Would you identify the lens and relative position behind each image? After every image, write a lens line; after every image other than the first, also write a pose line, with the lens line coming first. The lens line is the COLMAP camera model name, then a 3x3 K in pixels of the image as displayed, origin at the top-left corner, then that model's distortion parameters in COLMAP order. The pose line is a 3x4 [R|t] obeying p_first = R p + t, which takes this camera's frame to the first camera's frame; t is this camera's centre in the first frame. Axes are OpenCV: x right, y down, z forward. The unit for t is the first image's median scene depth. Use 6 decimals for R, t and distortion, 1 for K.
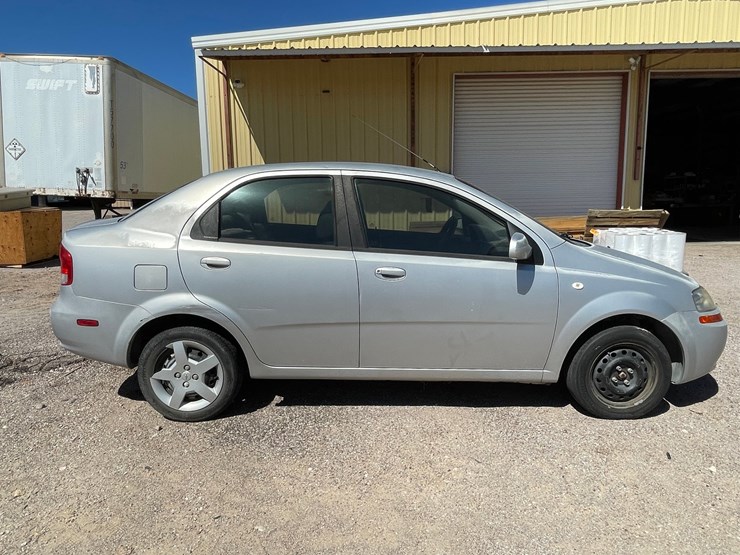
lens RADIAL K [[512.7, 0, 366.1], [0, 512.7, 271.2], [0, 0, 1]] dist [-0.001392, -0.005854]
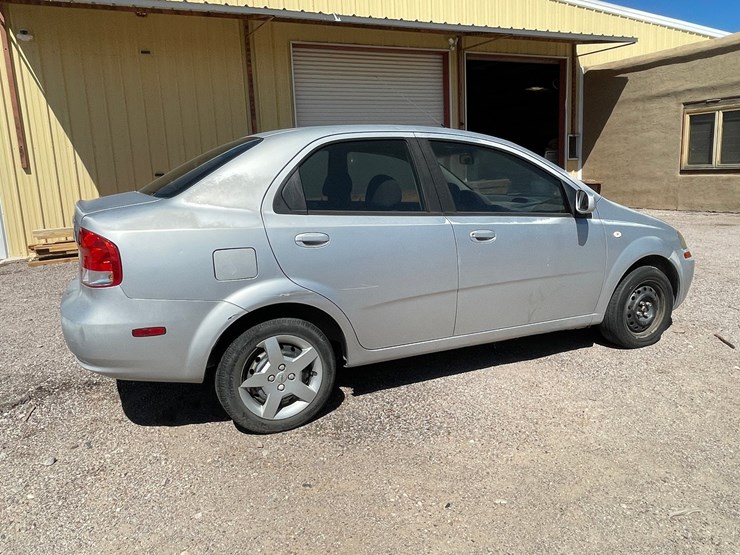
lens RADIAL K [[546.3, 0, 371.8], [0, 546.3, 268.2], [0, 0, 1]] dist [-0.000081, -0.006061]
pose [[0.905092, -0.099694, 0.413364, -0.558721], [0.091918, 0.995014, 0.038712, 0.005196], [-0.415162, 0.002957, 0.909743, 0.119707]]
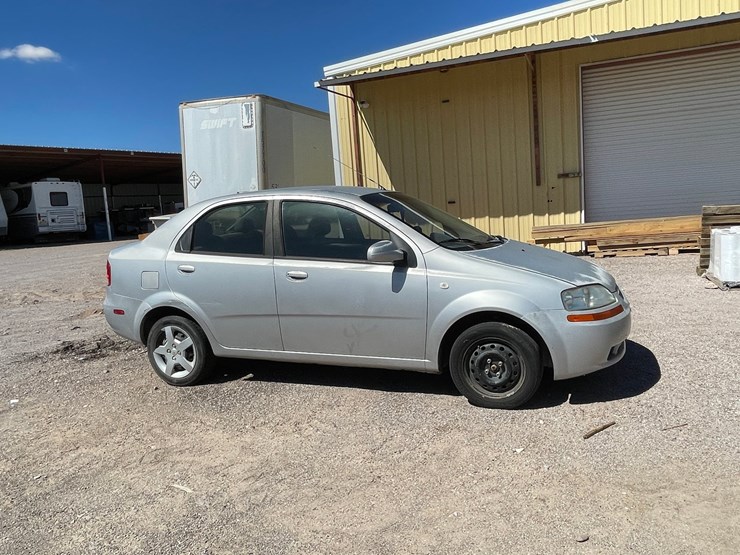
lens RADIAL K [[546.8, 0, 379.3], [0, 546.8, 272.6], [0, 0, 1]] dist [-0.000390, -0.005975]
pose [[0.934434, -0.010180, -0.355992, 0.675903], [0.004022, 0.999829, -0.018033, 0.020302], [0.356115, 0.015419, 0.934315, -0.175005]]
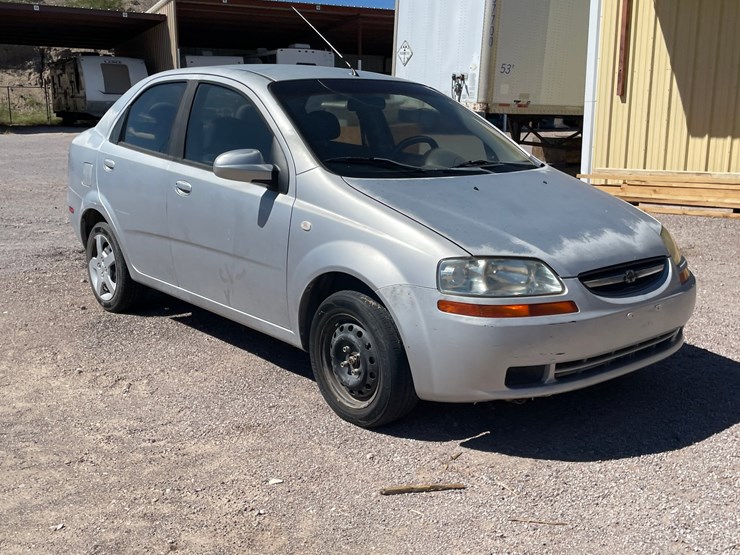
lens RADIAL K [[799.8, 0, 386.8], [0, 799.8, 266.9], [0, 0, 1]] dist [0.113152, -0.187967]
pose [[0.662208, 0.153793, -0.733368, 1.304820], [-0.122622, 0.987759, 0.096416, -0.038030], [0.739219, 0.026079, 0.672960, 0.277337]]
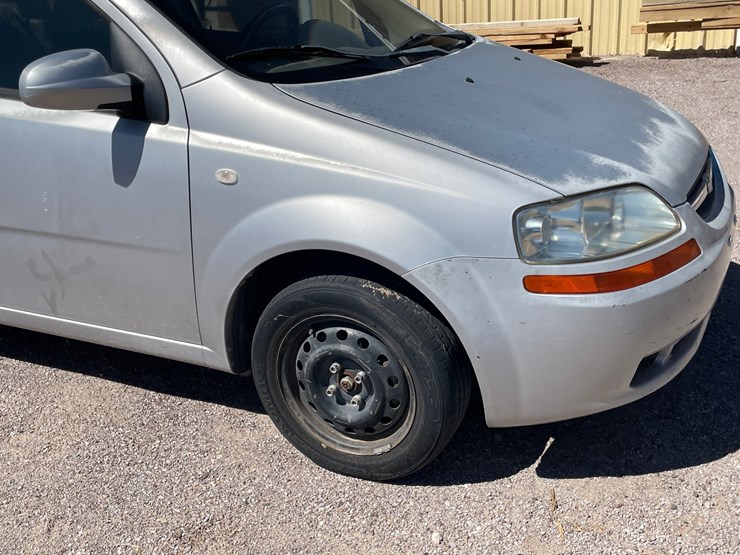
lens RADIAL K [[832.9, 0, 366.0], [0, 832.9, 259.3], [0, 0, 1]] dist [0.062887, -0.017606]
pose [[0.902050, 0.107775, -0.417960, 0.788906], [-0.020043, 0.977740, 0.208863, -0.051131], [0.431166, -0.180028, 0.884130, 0.384125]]
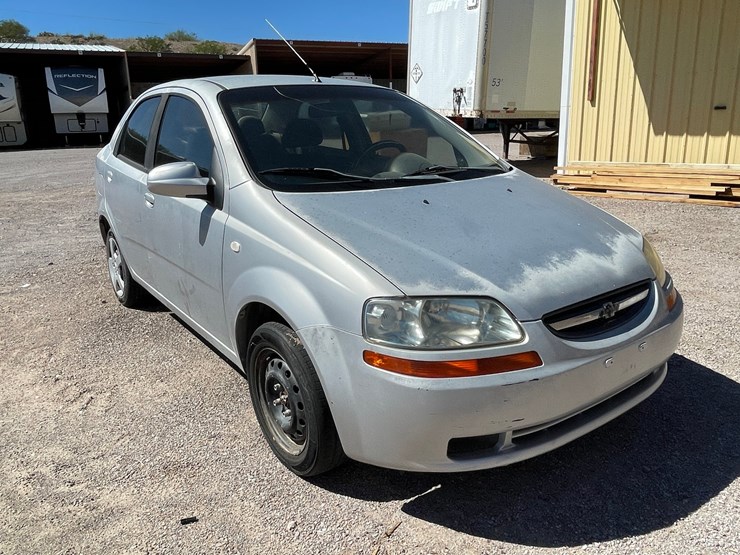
lens RADIAL K [[565.9, 0, 360.9], [0, 565.9, 265.1], [0, 0, 1]] dist [-0.001588, 0.001317]
pose [[0.587822, 0.191983, -0.785880, 1.054632], [-0.100169, 0.981231, 0.164781, -0.084018], [0.802765, -0.018141, 0.596020, 0.650040]]
